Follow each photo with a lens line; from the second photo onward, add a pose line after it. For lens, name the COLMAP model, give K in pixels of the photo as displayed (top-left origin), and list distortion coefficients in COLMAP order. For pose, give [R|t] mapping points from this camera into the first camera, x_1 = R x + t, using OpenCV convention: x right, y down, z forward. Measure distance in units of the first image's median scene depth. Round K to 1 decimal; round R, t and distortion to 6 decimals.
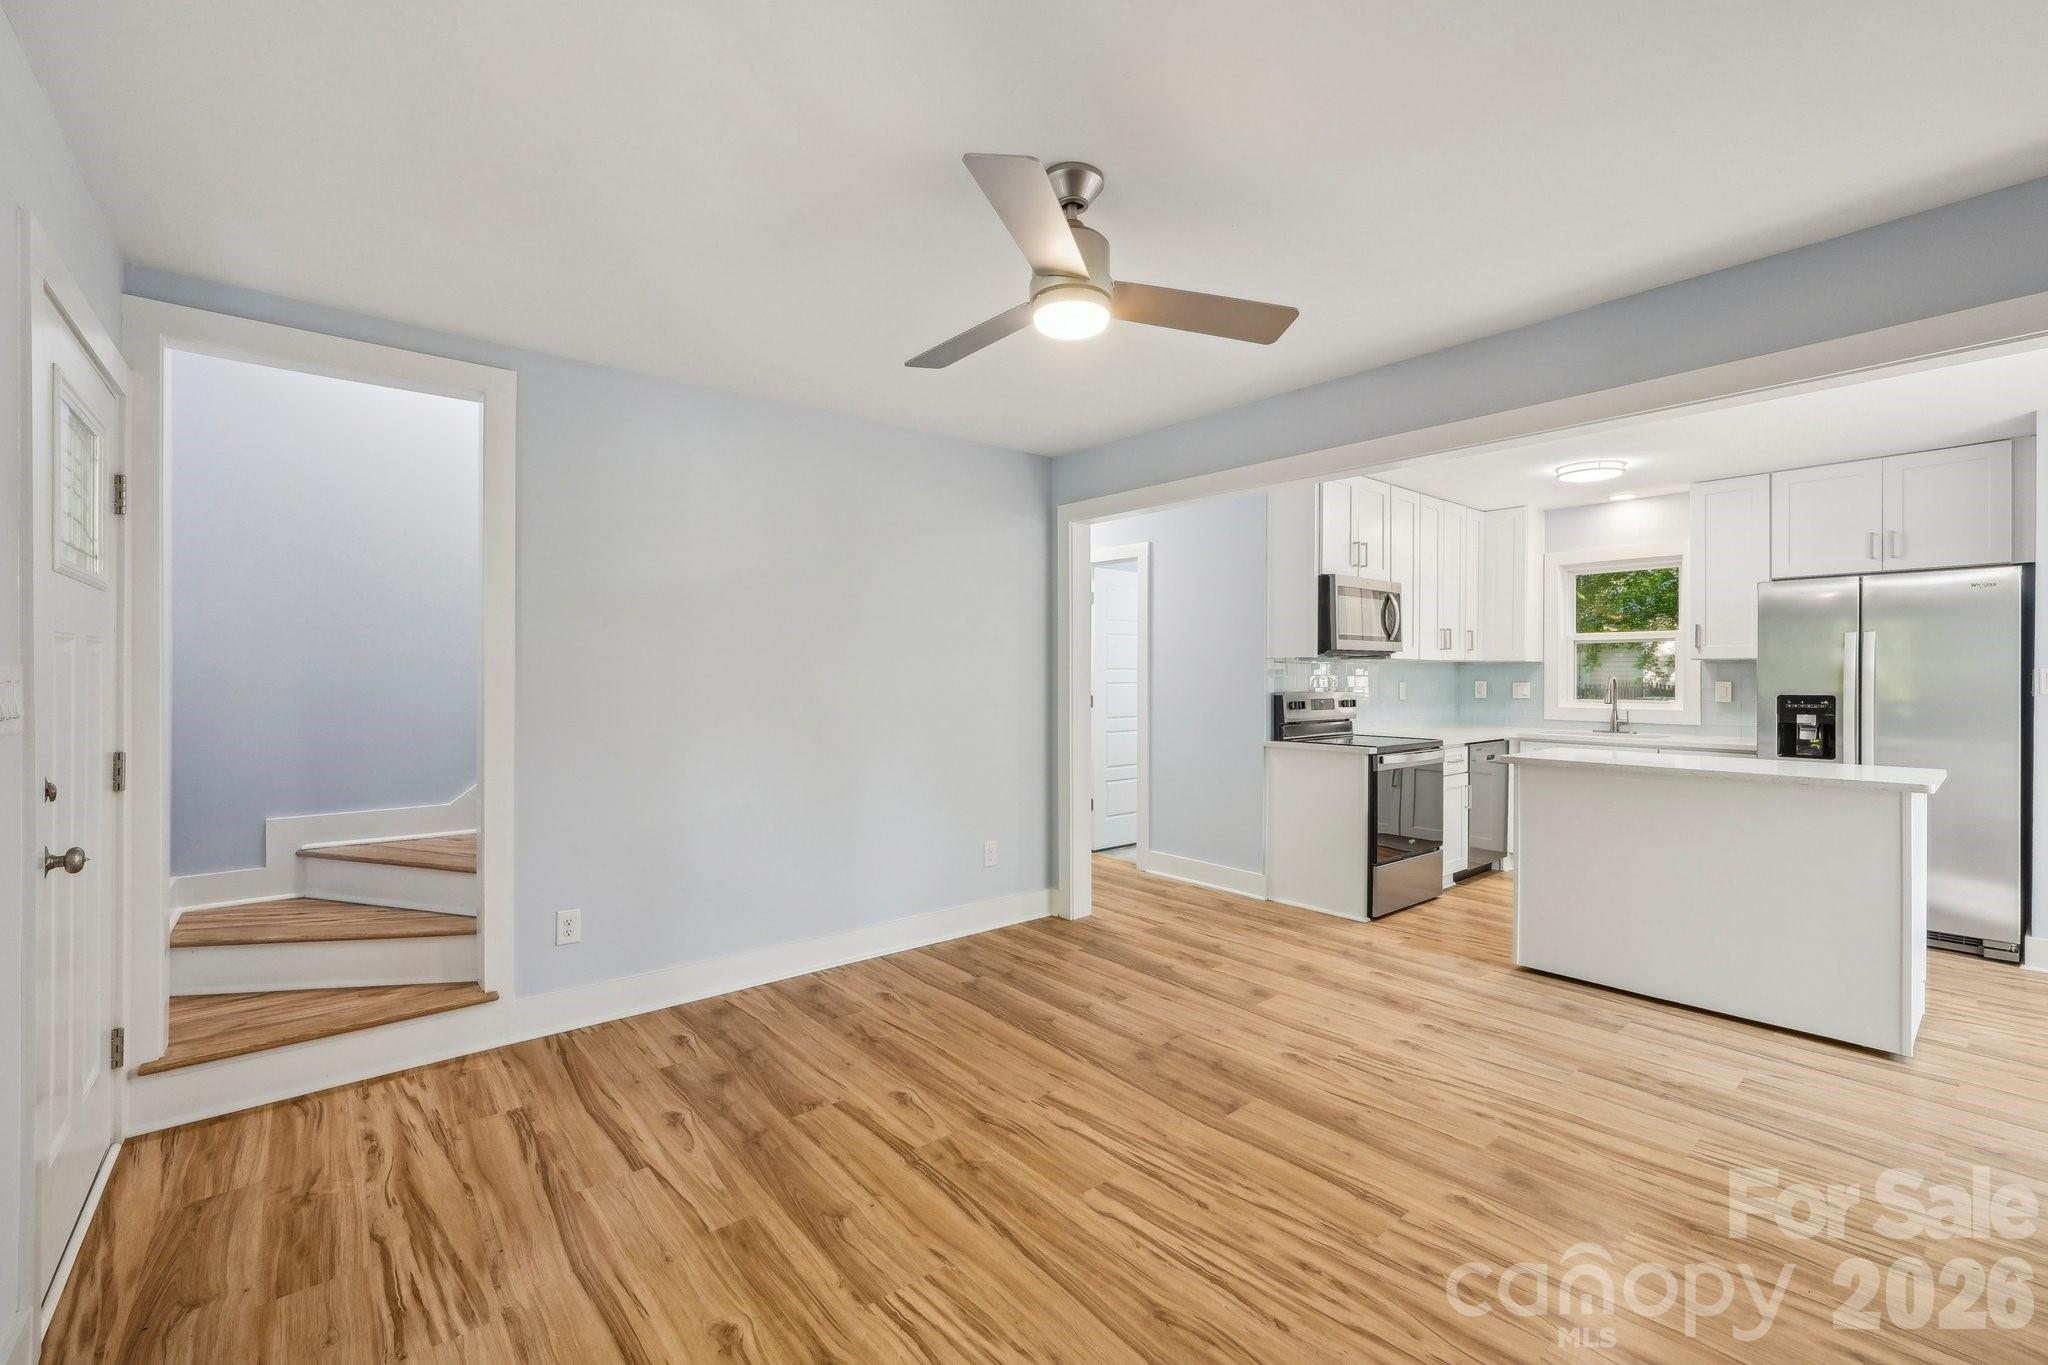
lens RADIAL K [[867.7, 0, 1031.6], [0, 867.7, 674.7], [0, 0, 1]] dist [-0.002499, 0.000172]
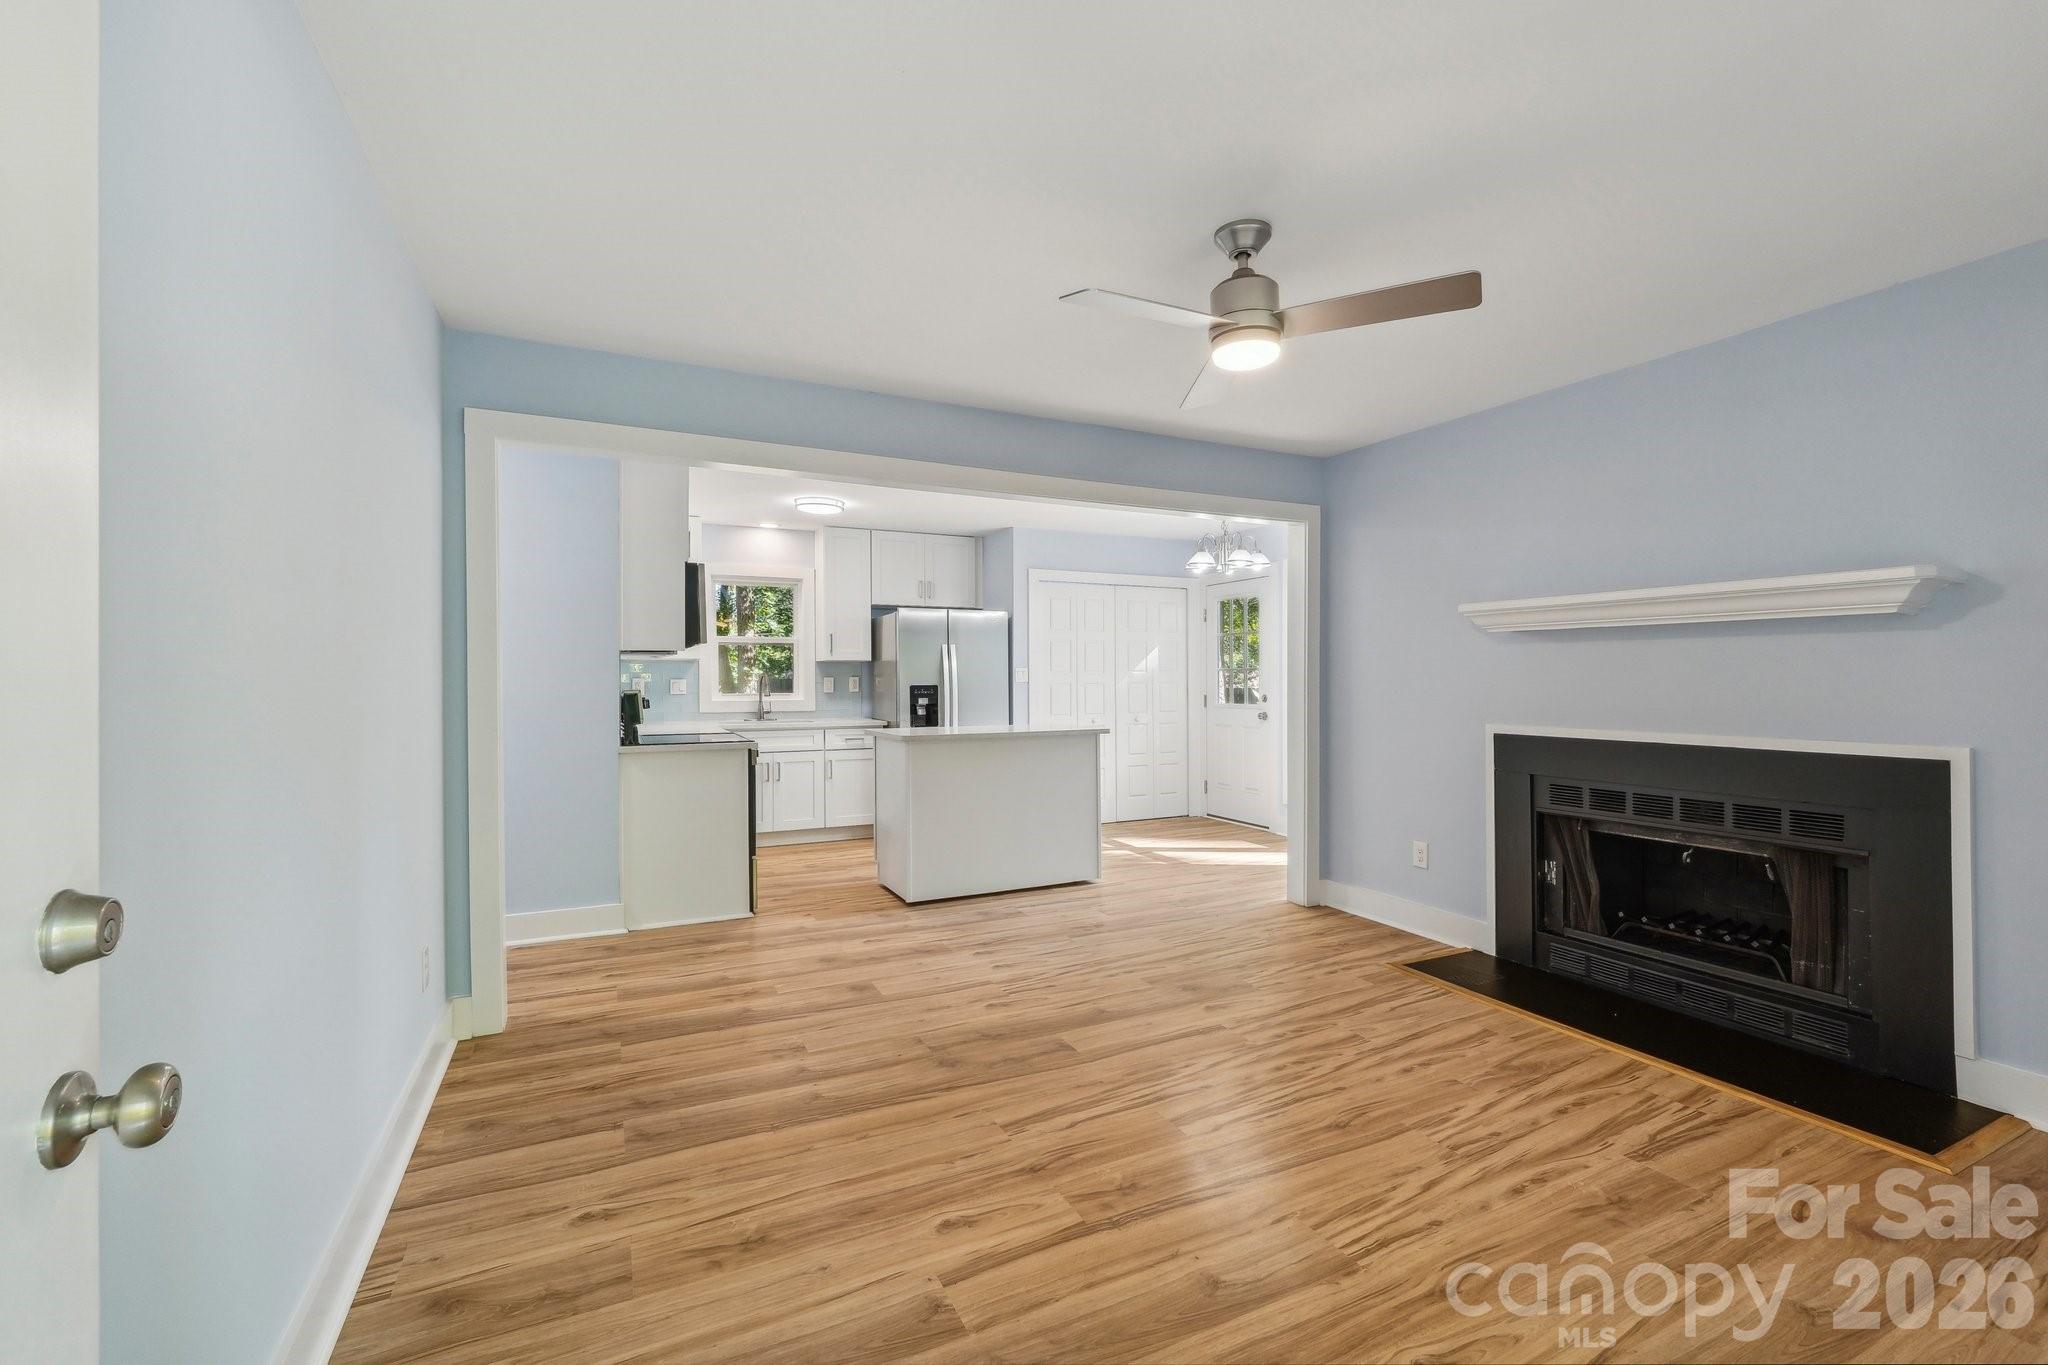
lens RADIAL K [[867.7, 0, 1031.6], [0, 867.7, 674.7], [0, 0, 1]] dist [-0.002499, 0.000172]
pose [[0.234075, 0.003535, 0.972212, -0.611308], [0.001329, 0.999991, -0.003956, 0.013760], [-0.972218, 0.002219, 0.234068, 0.541559]]
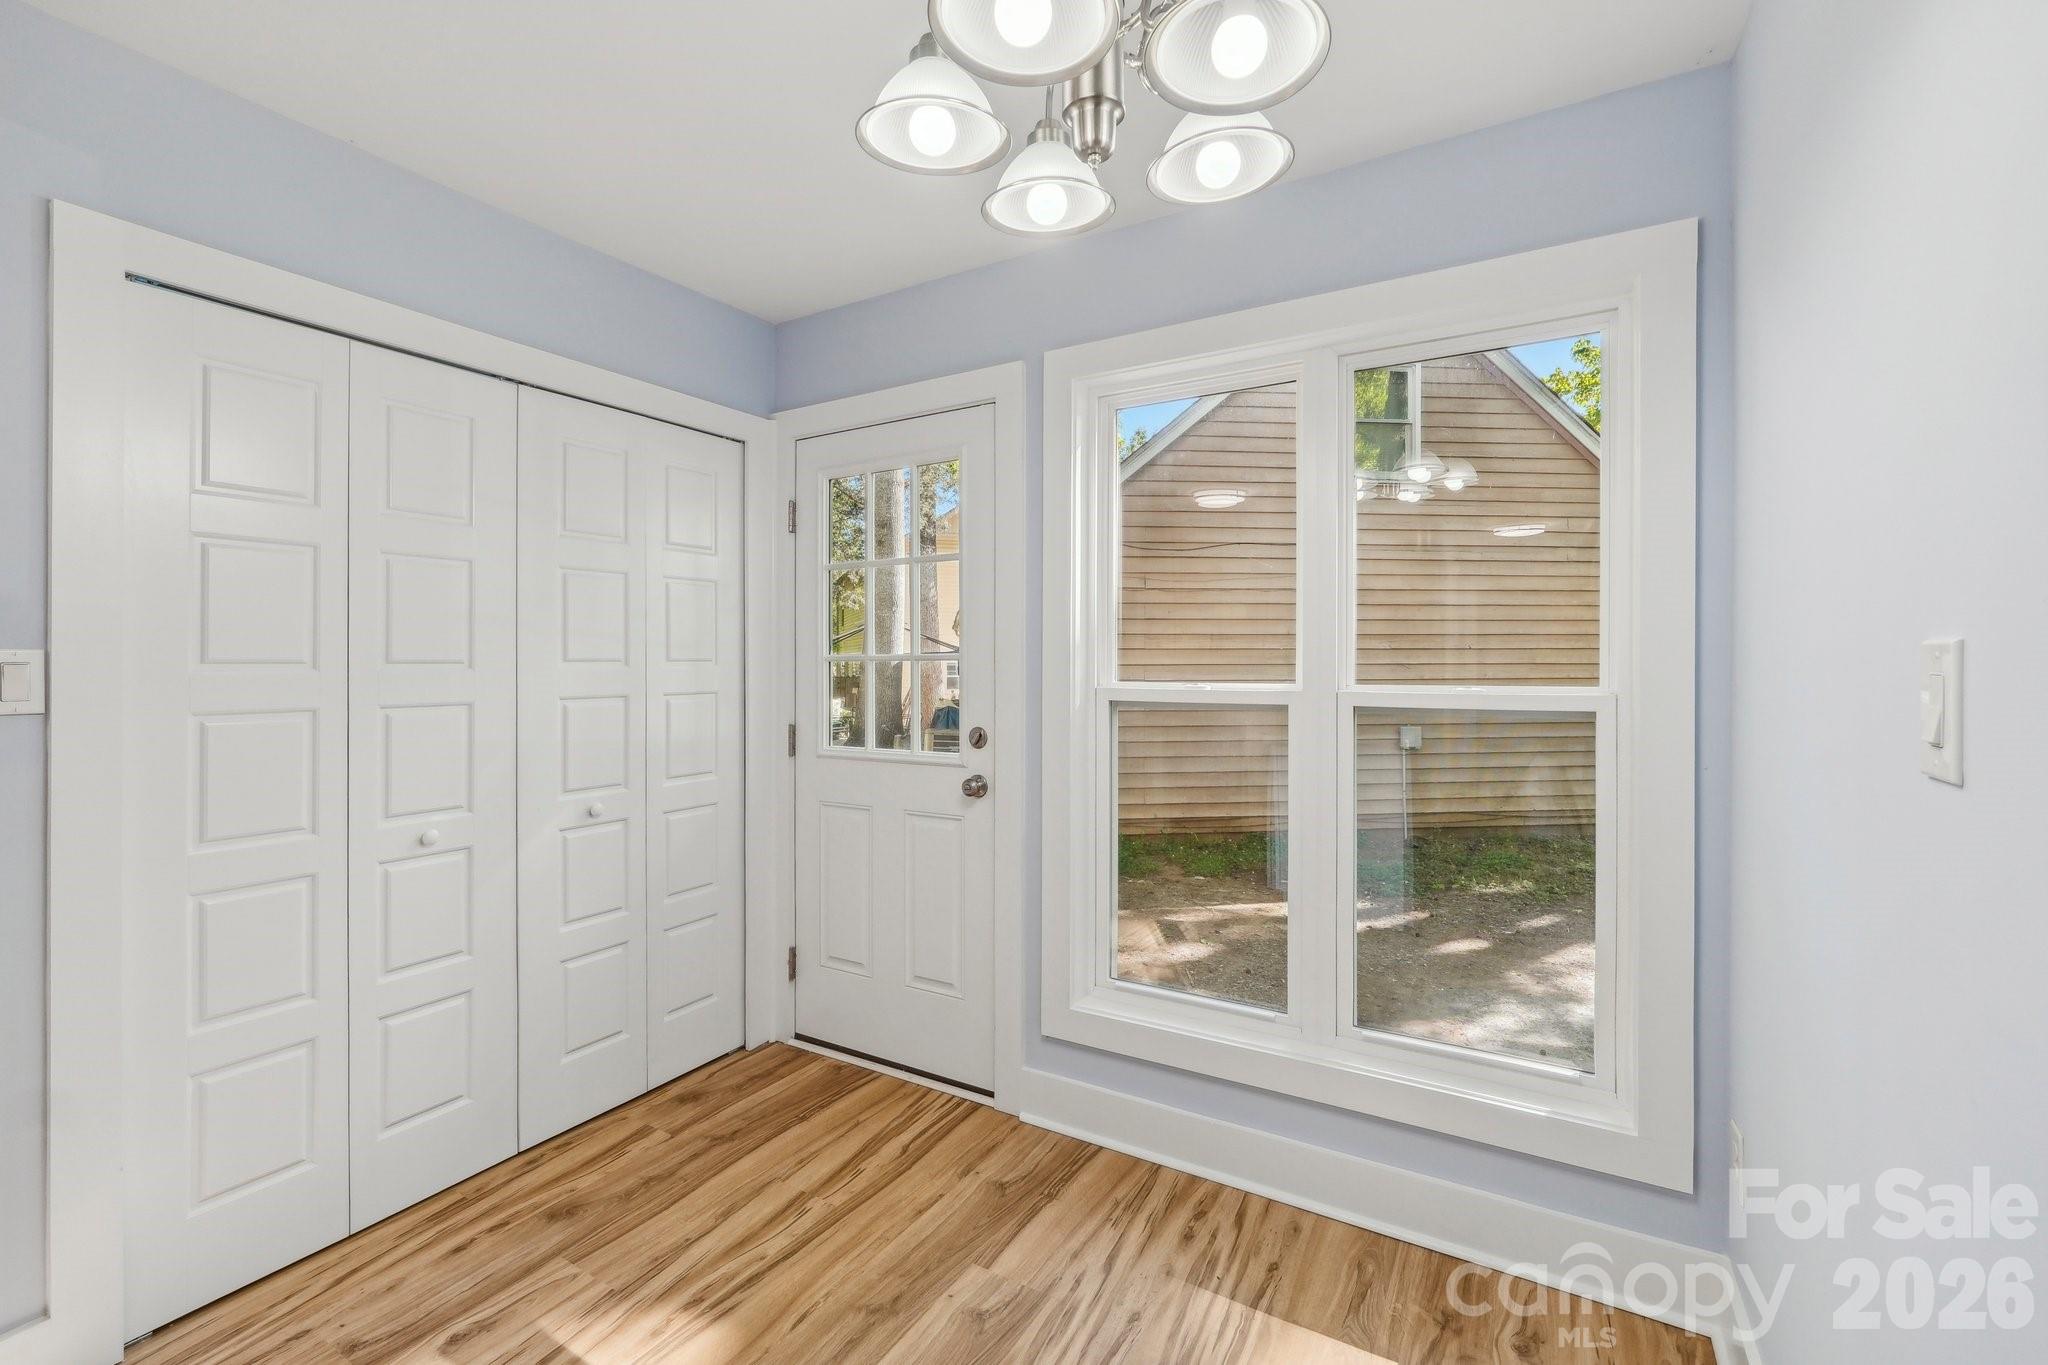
lens RADIAL K [[883.7, 0, 1019.3], [0, 883.7, 659.1], [0, 0, 1]] dist [-0.000421, 0.000106]
pose [[-0.321896, 0.002603, 0.946772, 0.656157], [0.001518, 0.999996, -0.002233, -0.002422], [-0.946774, 0.000719, -0.321899, 0.684245]]
